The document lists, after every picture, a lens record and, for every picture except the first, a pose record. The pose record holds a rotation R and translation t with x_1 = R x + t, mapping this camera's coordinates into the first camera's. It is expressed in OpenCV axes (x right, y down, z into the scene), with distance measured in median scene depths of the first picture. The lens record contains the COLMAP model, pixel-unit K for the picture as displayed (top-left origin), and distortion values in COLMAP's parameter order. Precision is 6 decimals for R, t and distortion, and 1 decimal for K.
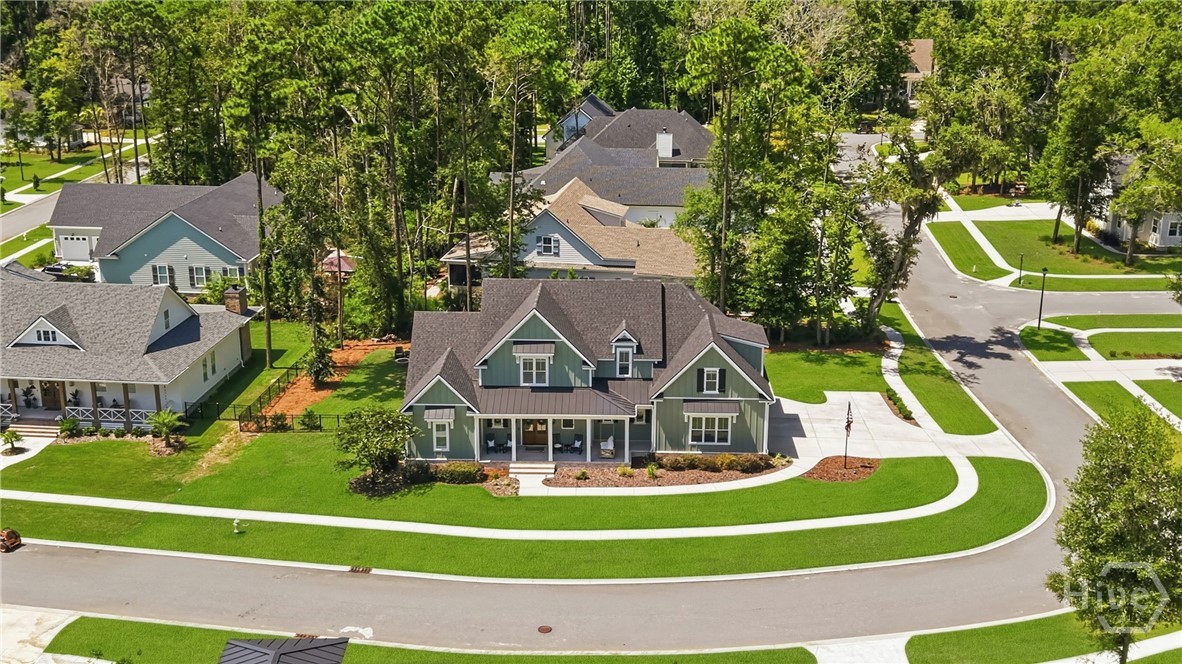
lens RADIAL K [[1302.0, 0, 596.4], [0, 1302.0, 349.5], [0, 0, 1]] dist [0.100096, -0.021971]
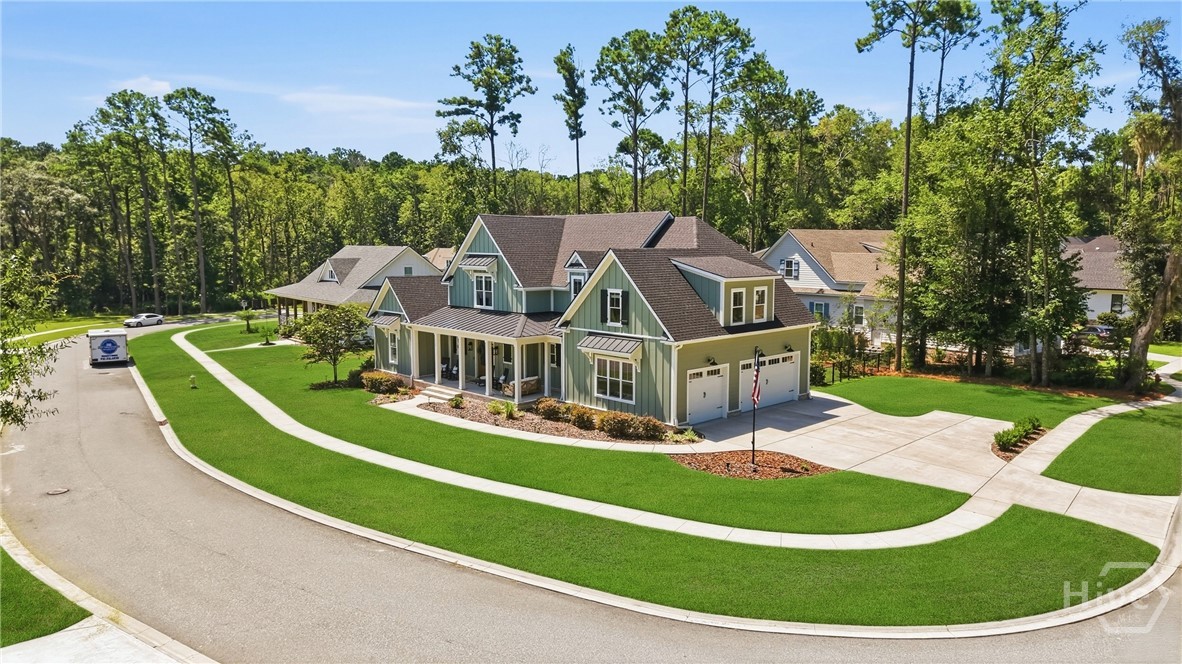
lens RADIAL K [[795.9, 0, 591.0], [0, 795.9, 332.0], [0, 0, 1]] dist [0.006335, 0.000081]
pose [[0.709325, 0.075822, -0.700791, 0.386126], [-0.210708, 0.971547, -0.108158, 0.087024], [0.672651, 0.224382, 0.705119, 0.674876]]
